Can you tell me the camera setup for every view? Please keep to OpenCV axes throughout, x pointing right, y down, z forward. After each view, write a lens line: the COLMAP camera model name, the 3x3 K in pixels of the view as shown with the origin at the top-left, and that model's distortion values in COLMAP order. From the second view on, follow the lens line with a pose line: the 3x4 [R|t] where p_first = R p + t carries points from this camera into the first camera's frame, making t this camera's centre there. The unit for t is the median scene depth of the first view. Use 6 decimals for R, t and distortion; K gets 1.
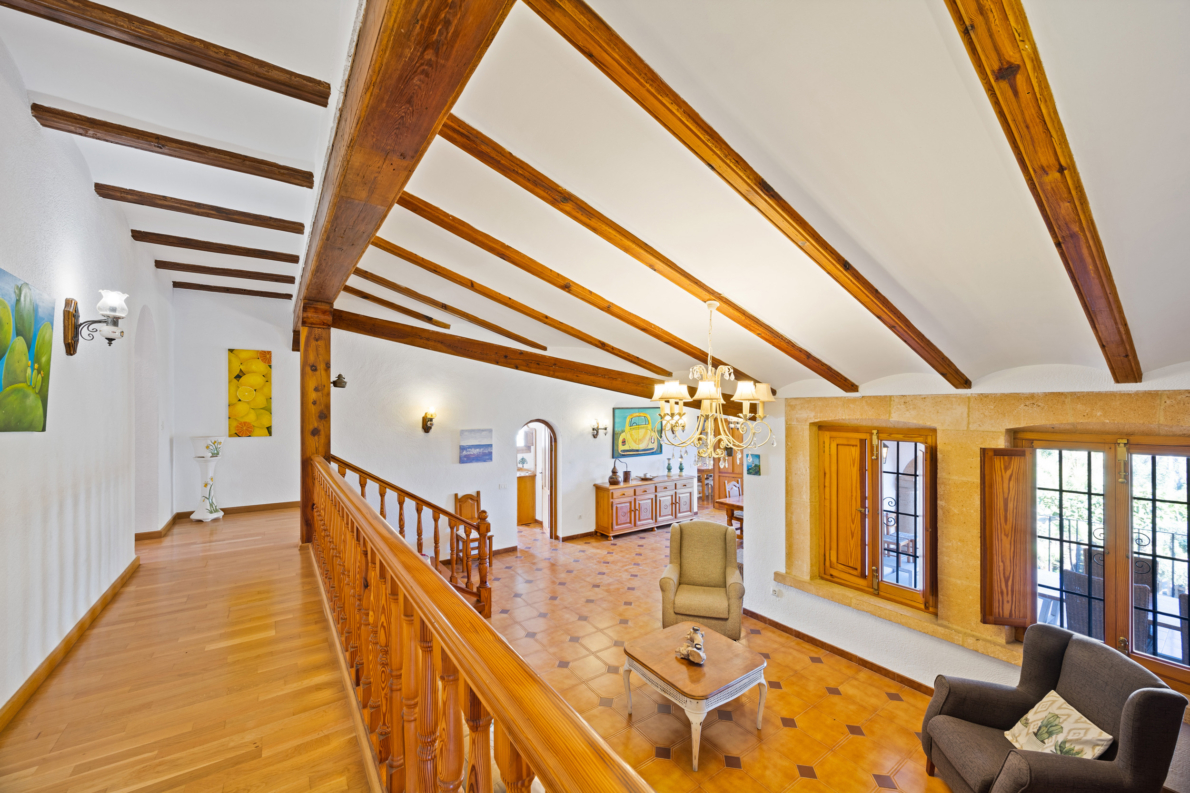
lens RADIAL K [[462.0, 0, 592.7], [0, 462.0, 402.9], [0, 0, 1]] dist [-0.011393, 0.000085]
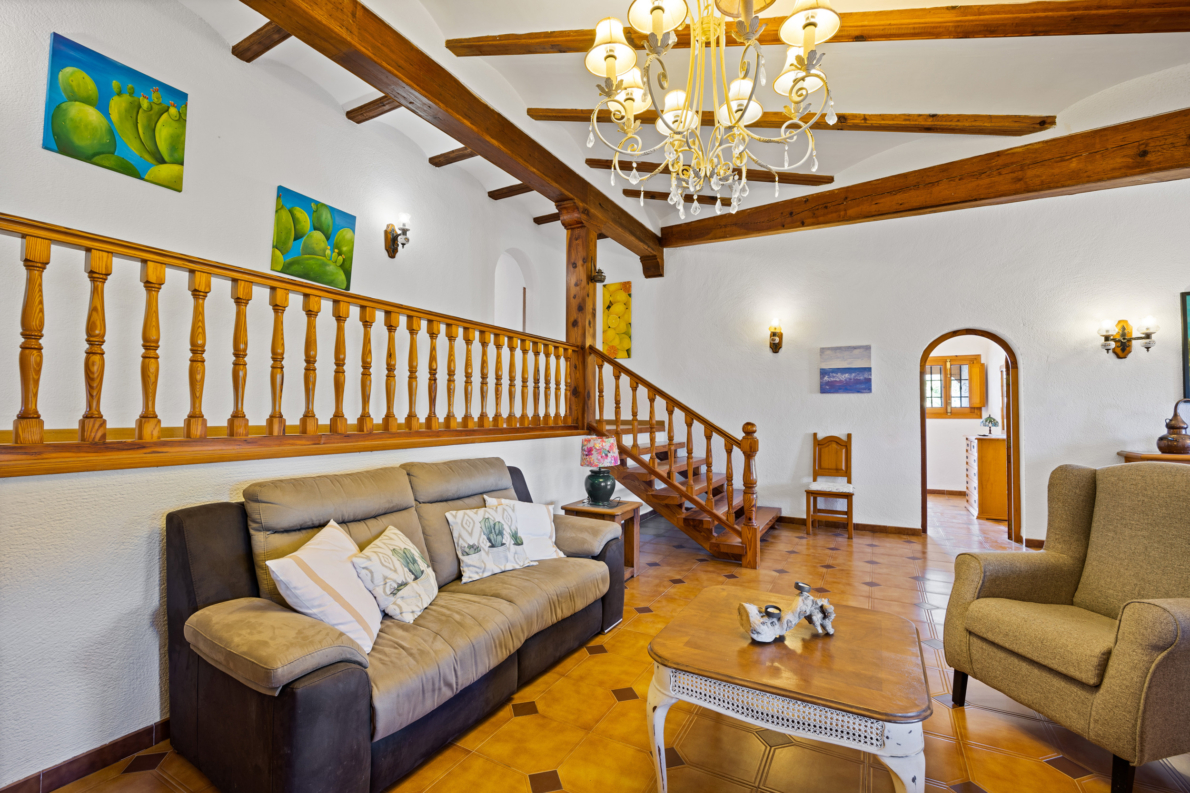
lens RADIAL K [[528.1, 0, 592.1], [0, 528.1, 394.5], [0, 0, 1]] dist [-0.001427, -0.000252]
pose [[0.439361, -0.028206, -0.897868, 0.386014], [-0.002521, 0.999464, -0.032632, 0.199164], [0.898307, 0.016600, 0.439054, 0.363401]]
